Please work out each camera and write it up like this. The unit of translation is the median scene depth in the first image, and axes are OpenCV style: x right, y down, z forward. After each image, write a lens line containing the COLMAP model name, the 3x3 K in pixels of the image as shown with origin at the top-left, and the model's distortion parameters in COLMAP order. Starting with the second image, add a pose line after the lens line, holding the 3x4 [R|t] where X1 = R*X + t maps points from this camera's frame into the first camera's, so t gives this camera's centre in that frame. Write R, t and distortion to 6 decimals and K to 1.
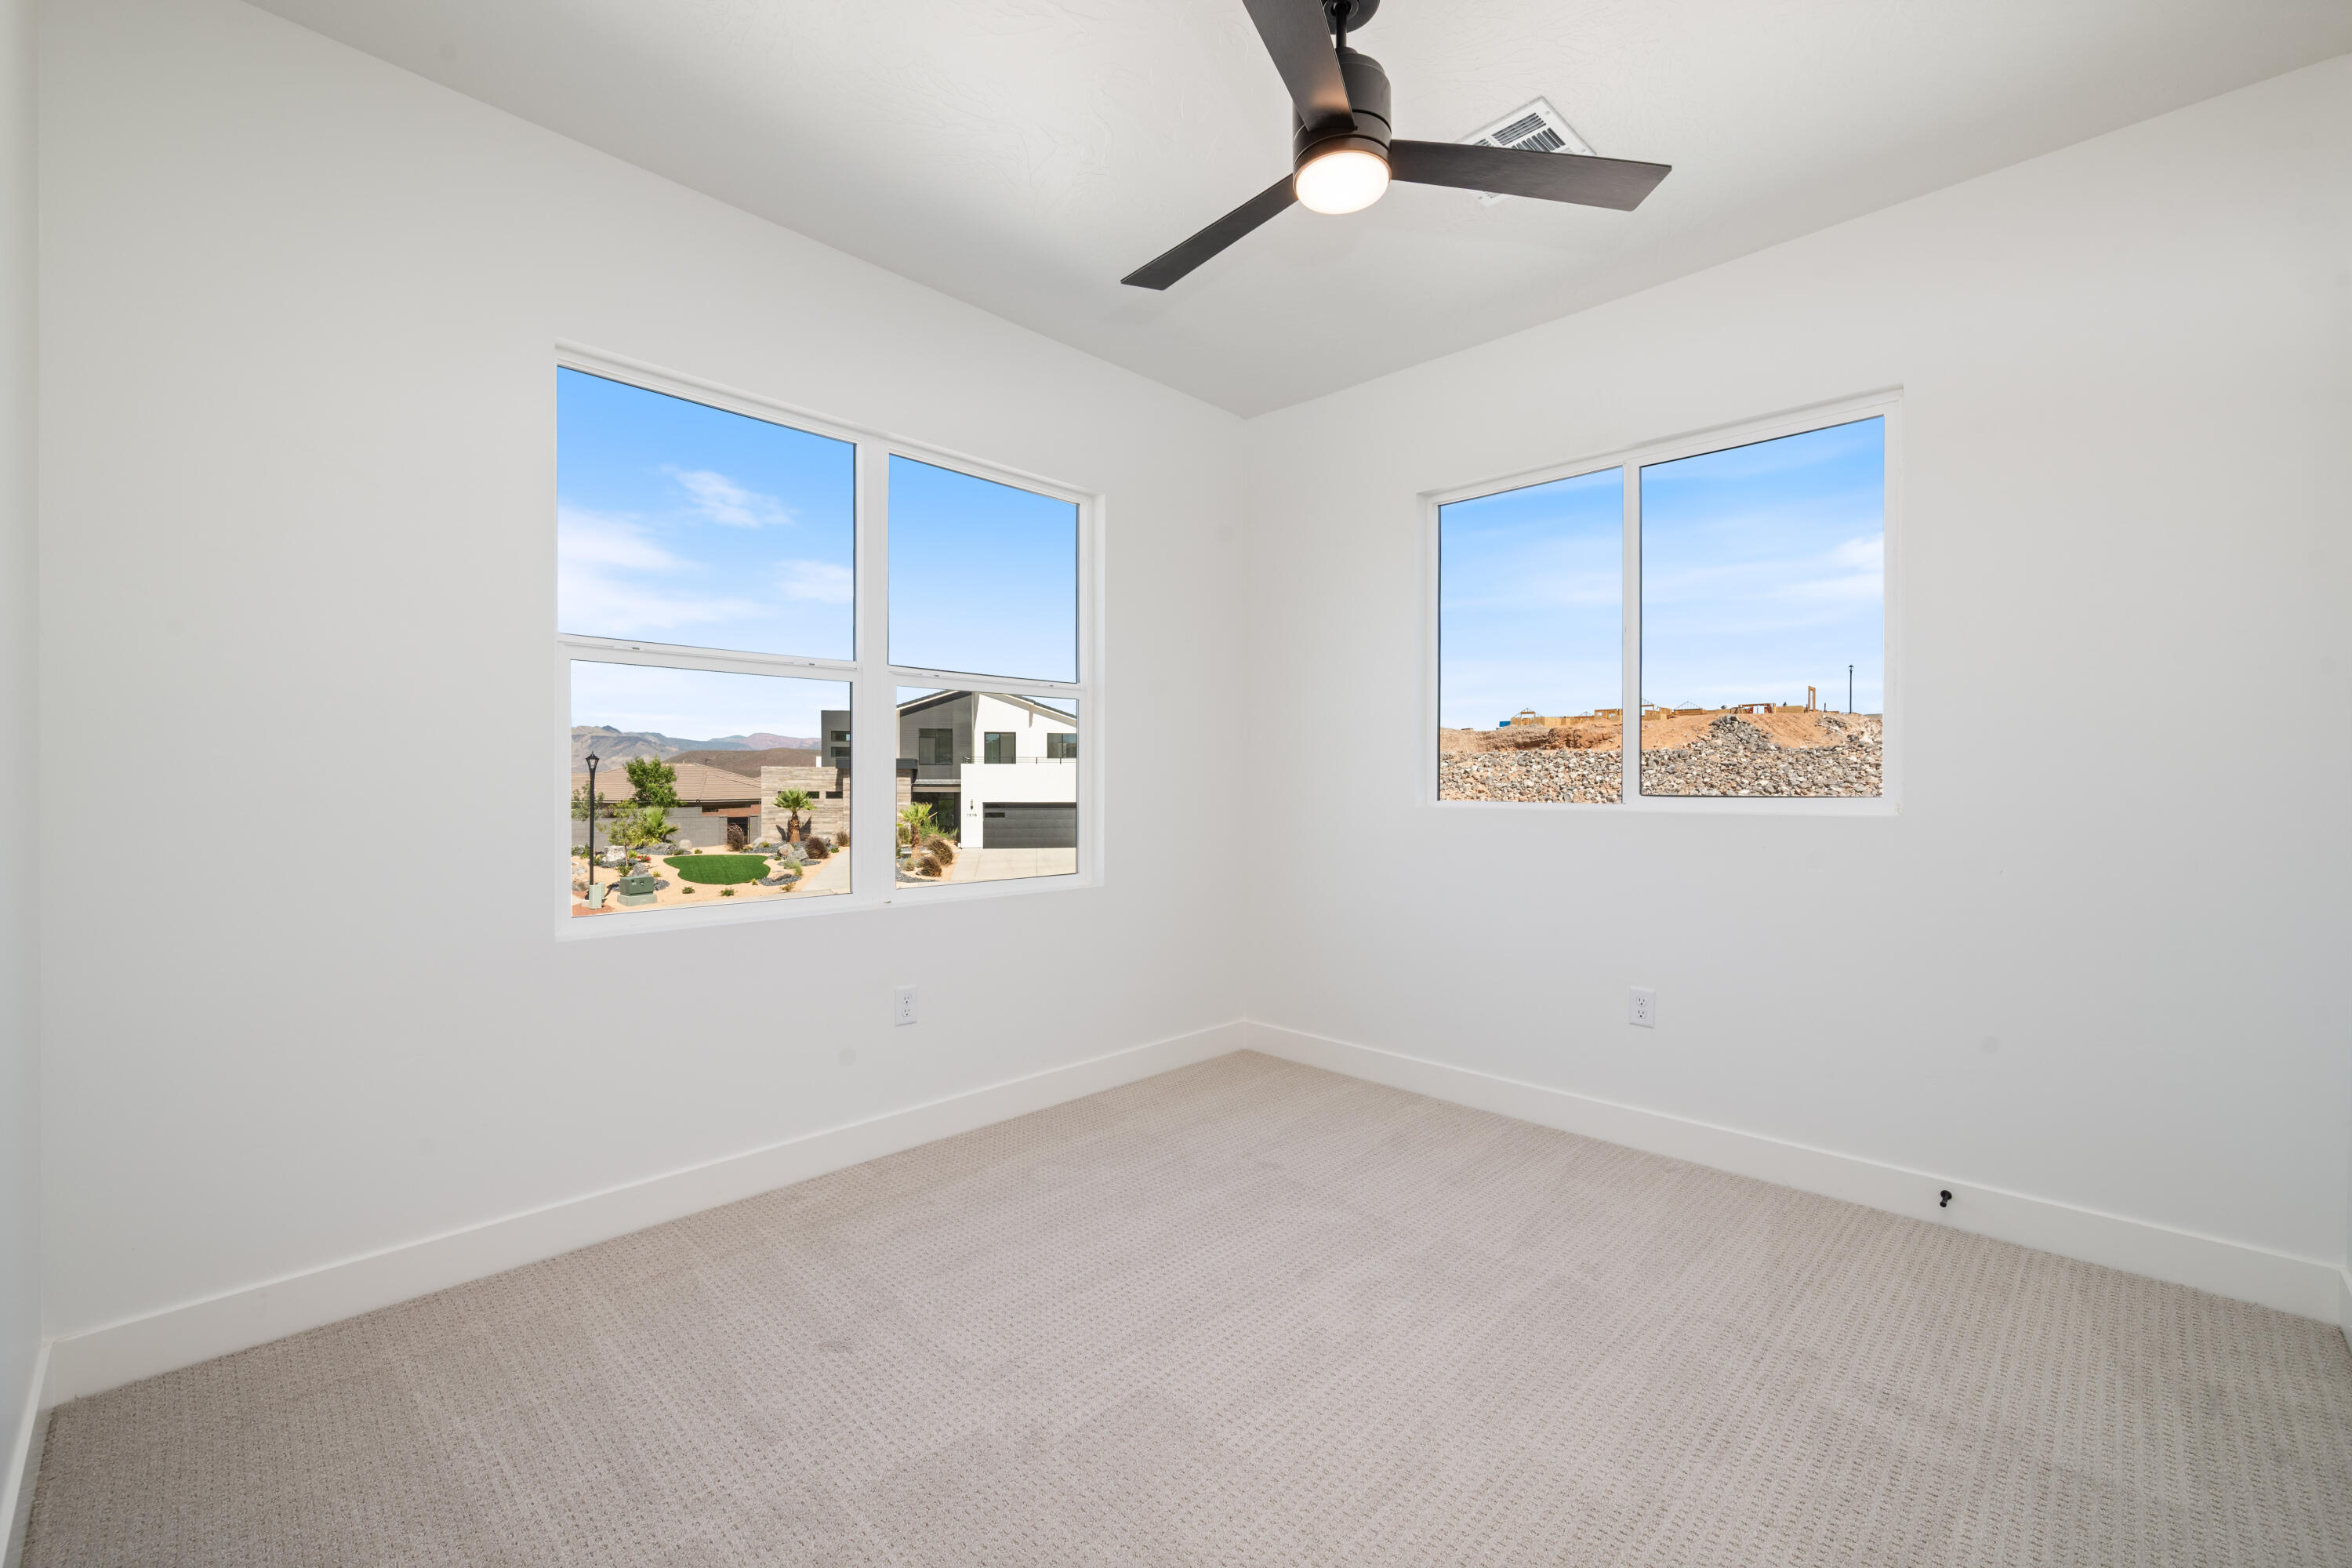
lens RADIAL K [[973.1, 0, 1176.0], [0, 973.1, 784.0], [0, 0, 1]] dist [0.022958, -0.000012]
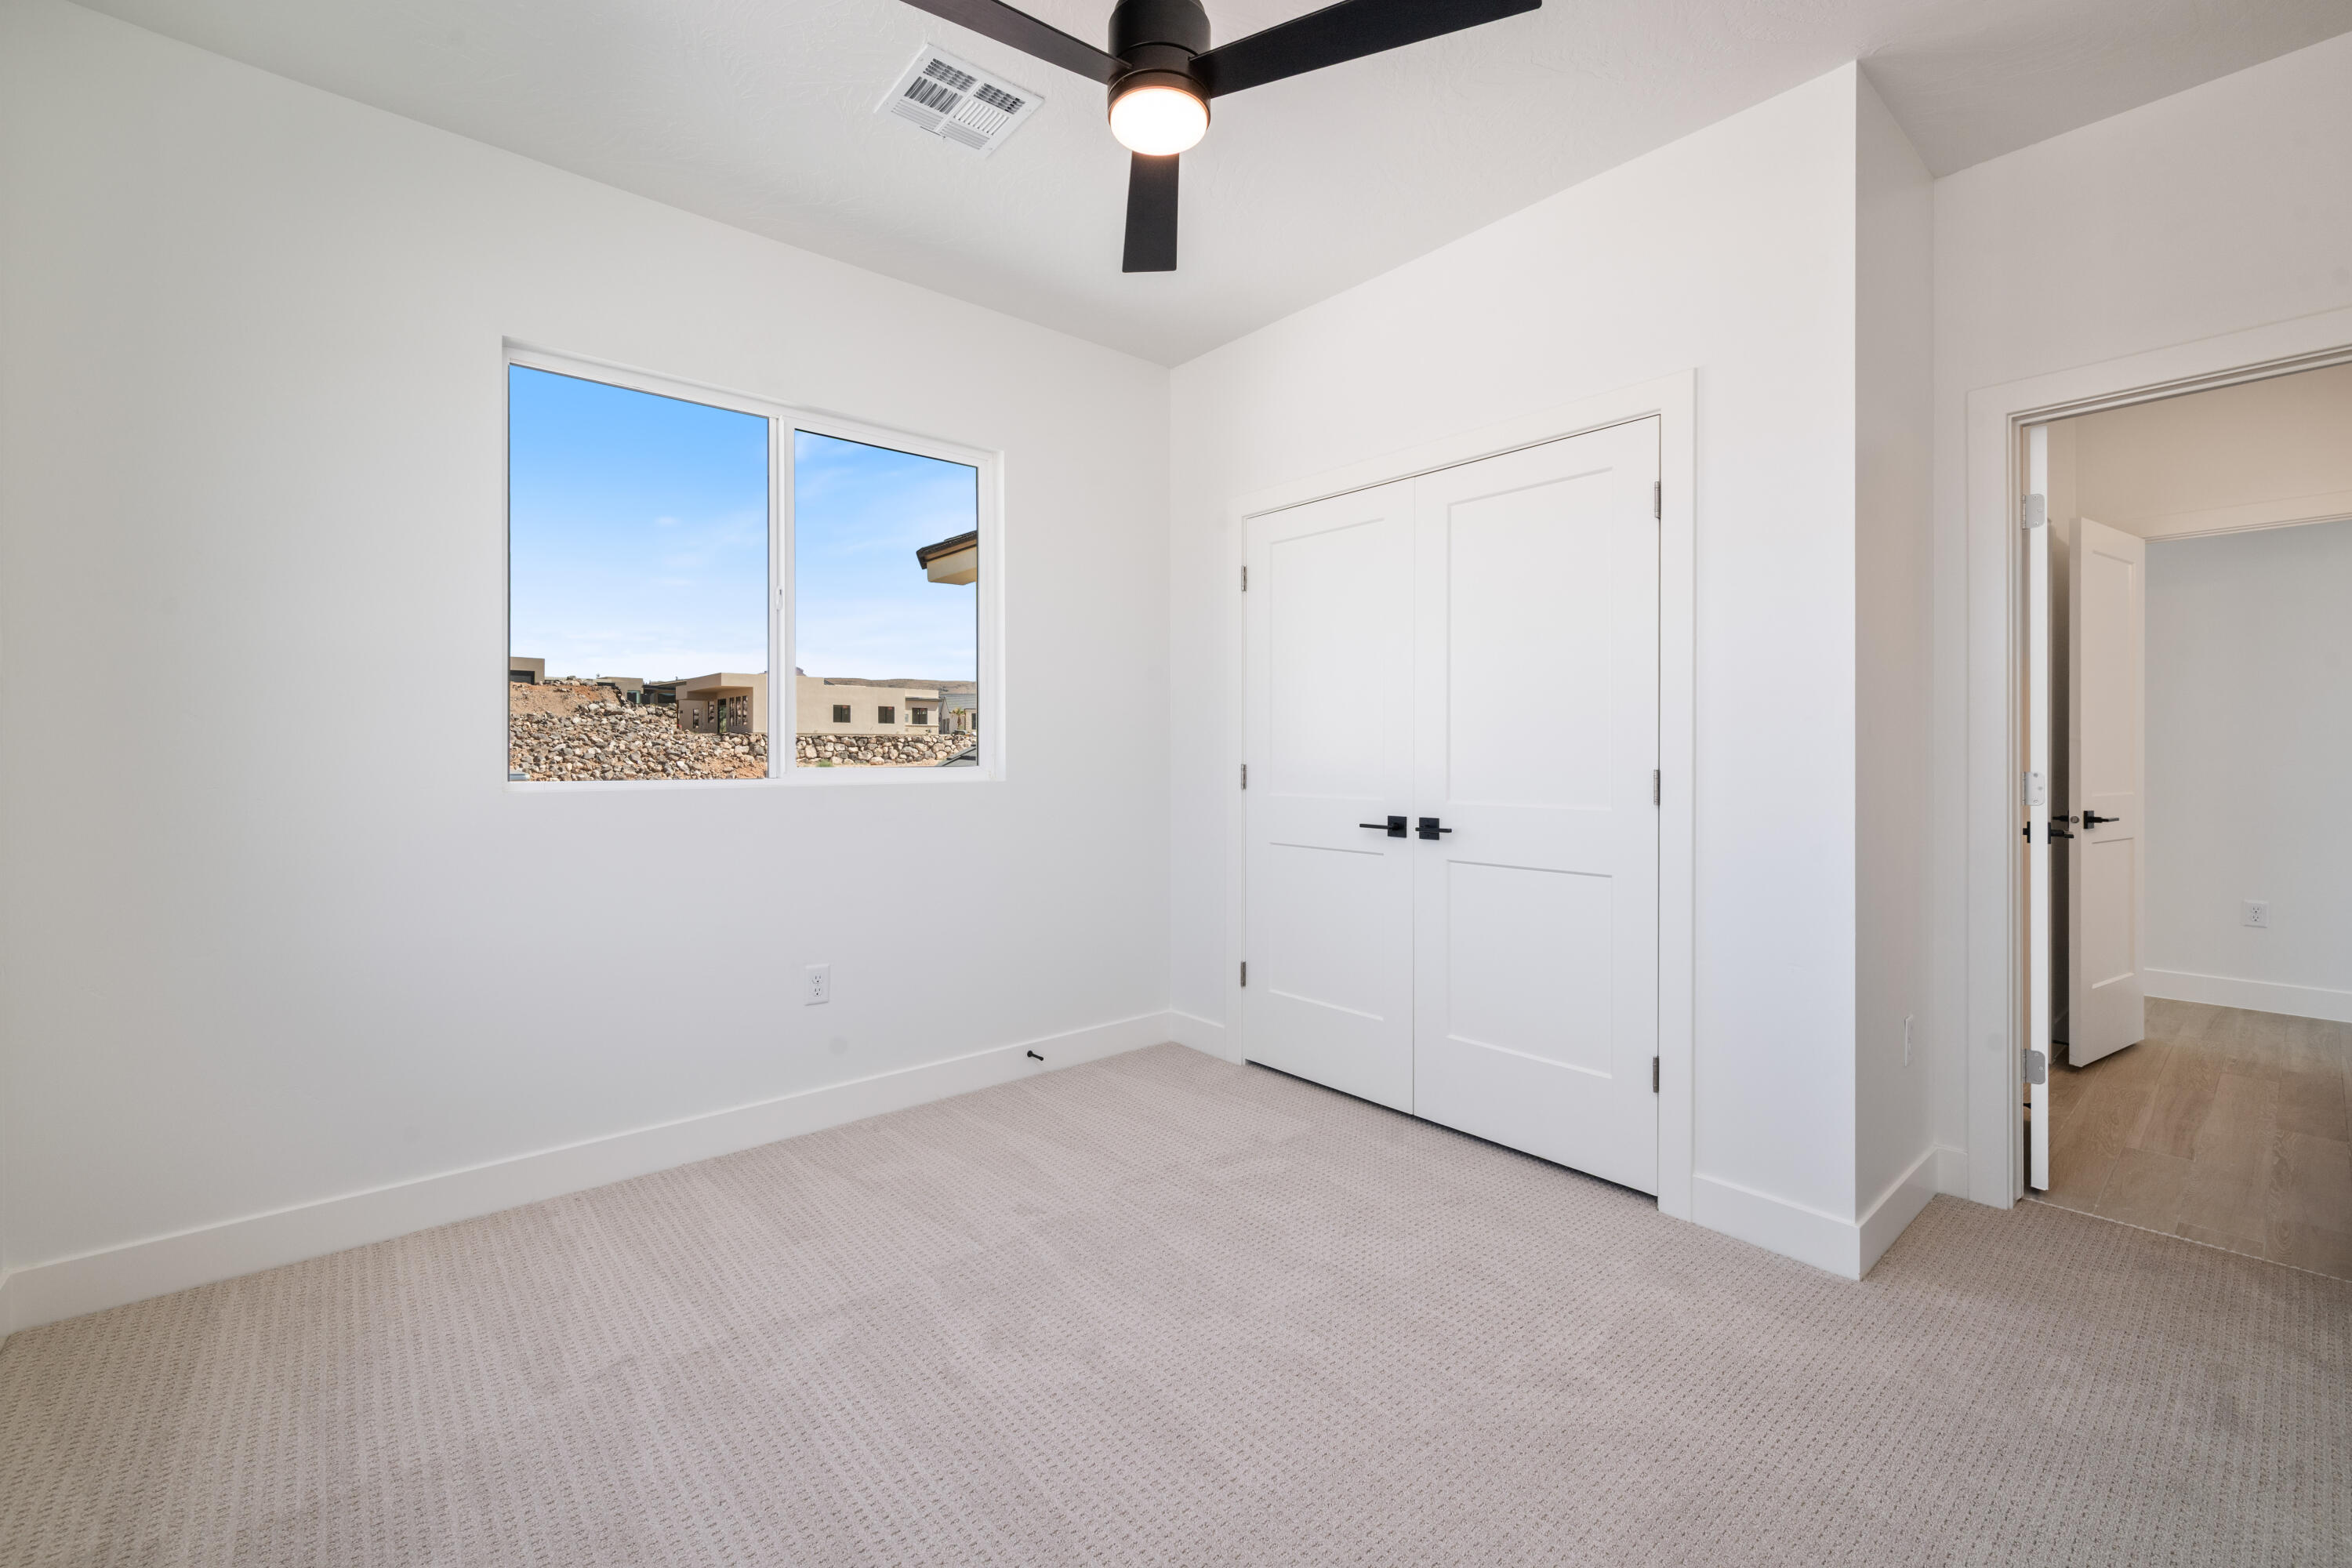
lens RADIAL K [[973.1, 0, 1176.0], [0, 973.1, 784.0], [0, 0, 1]] dist [0.022958, -0.000012]
pose [[0.093579, -0.019925, 0.995412, -0.463827], [0.000003, 0.999800, 0.020013, 0.008238], [-0.995612, -0.001870, 0.093561, 0.561941]]
